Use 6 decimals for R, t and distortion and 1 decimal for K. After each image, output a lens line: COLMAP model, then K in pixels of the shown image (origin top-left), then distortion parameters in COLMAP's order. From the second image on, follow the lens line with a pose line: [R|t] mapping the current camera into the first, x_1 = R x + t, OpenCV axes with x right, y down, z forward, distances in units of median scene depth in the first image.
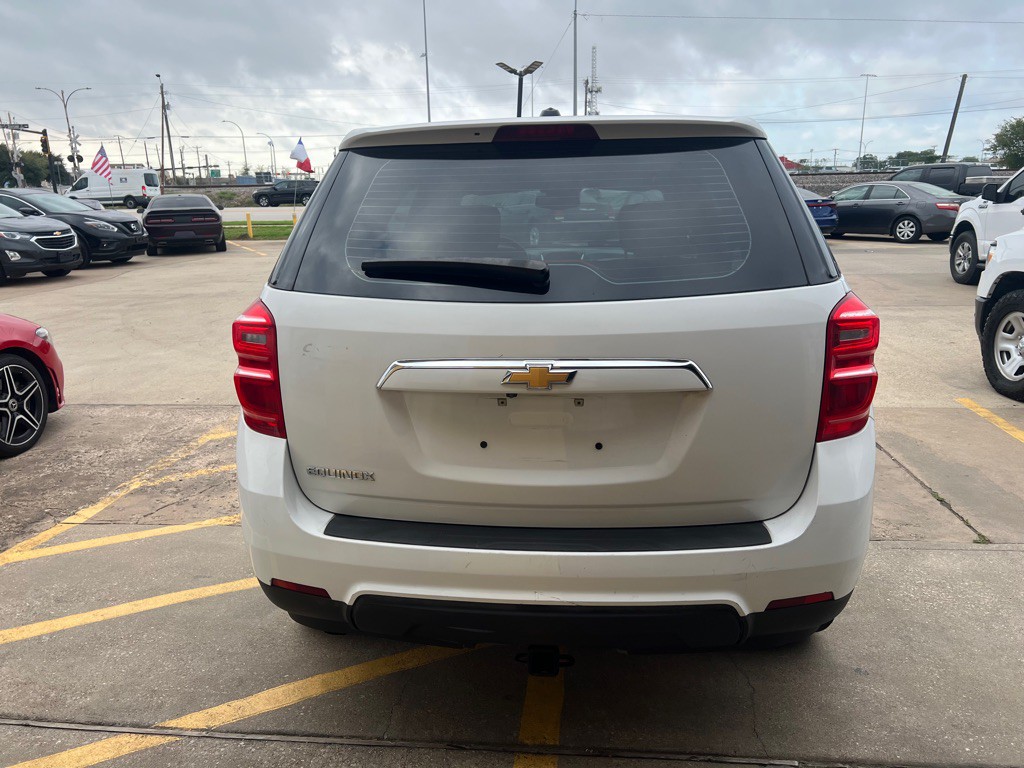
lens RADIAL K [[771.7, 0, 505.7], [0, 771.7, 381.1], [0, 0, 1]] dist [0.047924, -0.053859]
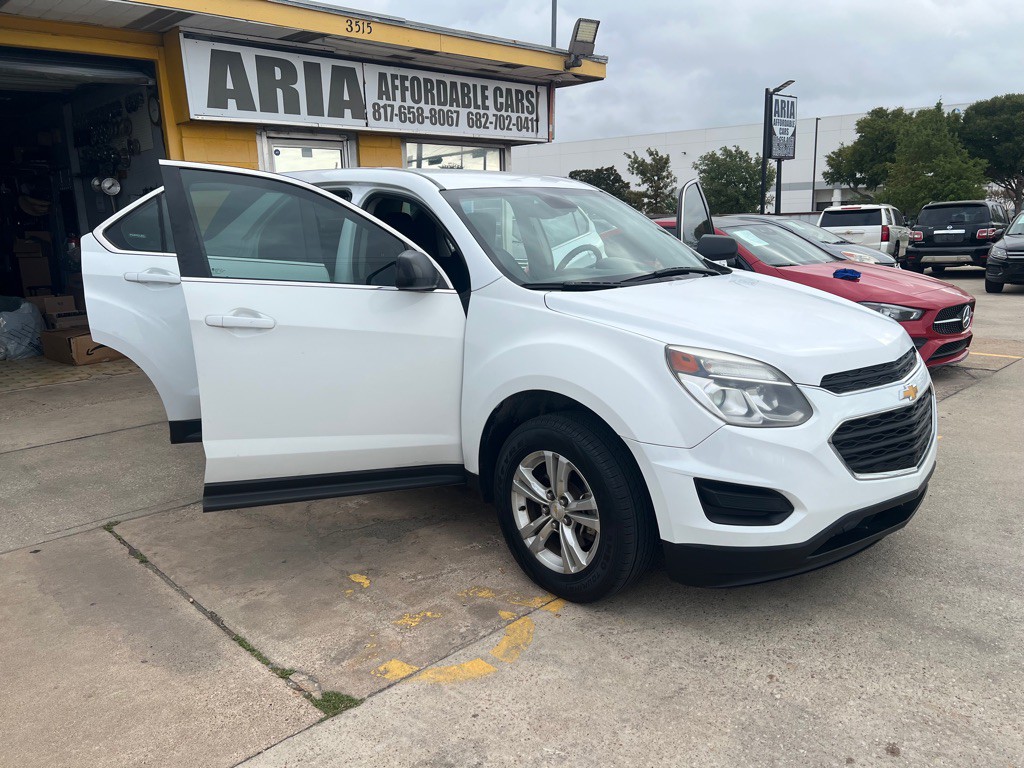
lens RADIAL K [[771.7, 0, 512.8], [0, 771.7, 385.3], [0, 0, 1]] dist [0.047924, -0.053859]
pose [[-0.658934, 0.194644, -0.726581, 0.720625], [-0.144050, 0.915409, 0.375867, -0.347563], [0.738279, 0.352336, -0.575155, 1.434177]]
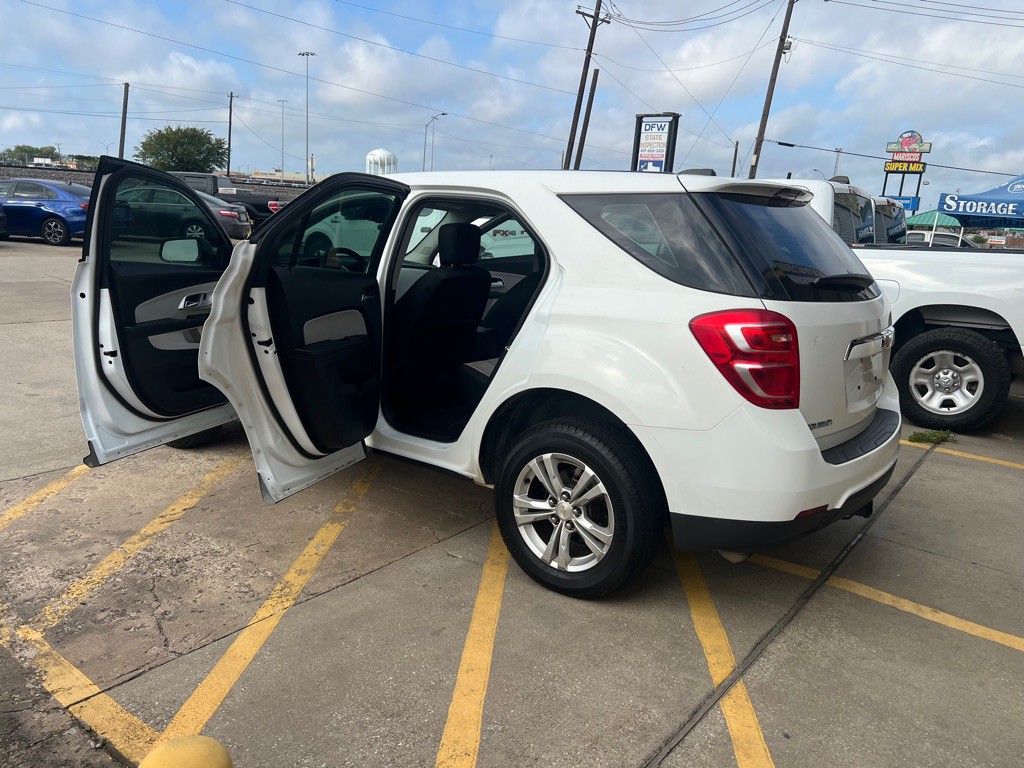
lens RADIAL K [[771.7, 0, 515.3], [0, 771.7, 375.1], [0, 0, 1]] dist [0.047924, -0.053859]
pose [[0.529890, -0.127974, 0.838355, -0.688089], [0.133379, 0.988822, 0.066639, -0.058231], [-0.837512, 0.076508, 0.541036, 0.271892]]
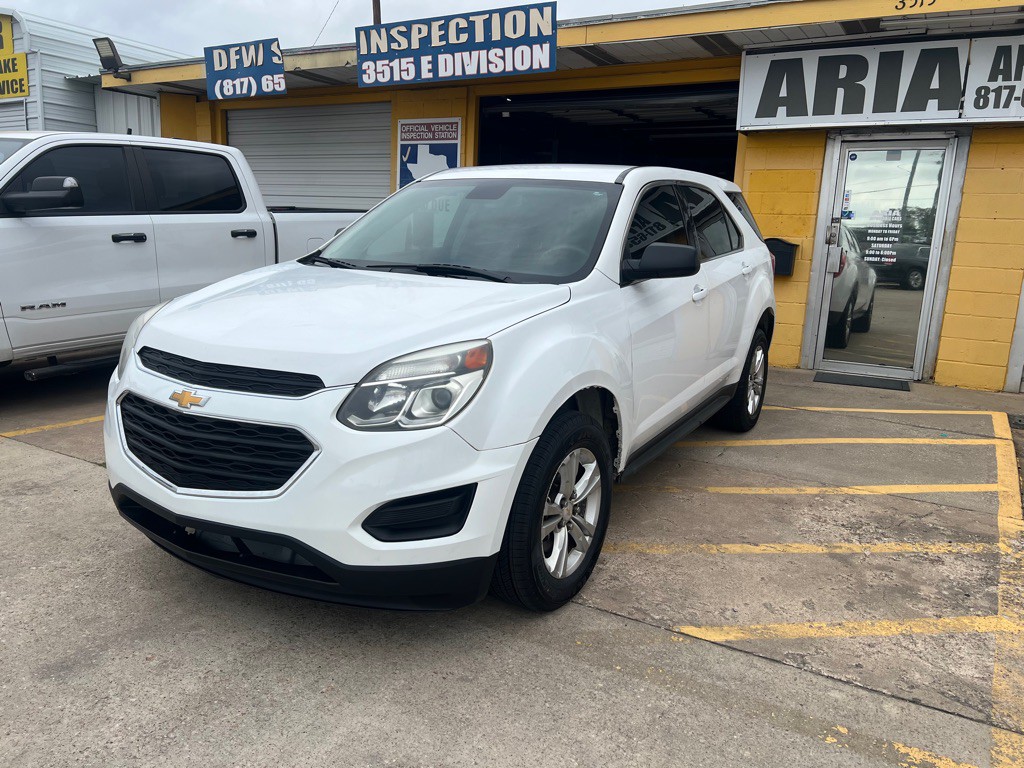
lens RADIAL K [[771.7, 0, 509.7], [0, 771.7, 381.4], [0, 0, 1]] dist [0.047924, -0.053859]
pose [[-0.905567, -0.098822, 0.412532, -0.287512], [0.078506, 0.916646, 0.391914, -0.354320], [-0.416875, 0.387290, -0.822327, 1.636801]]
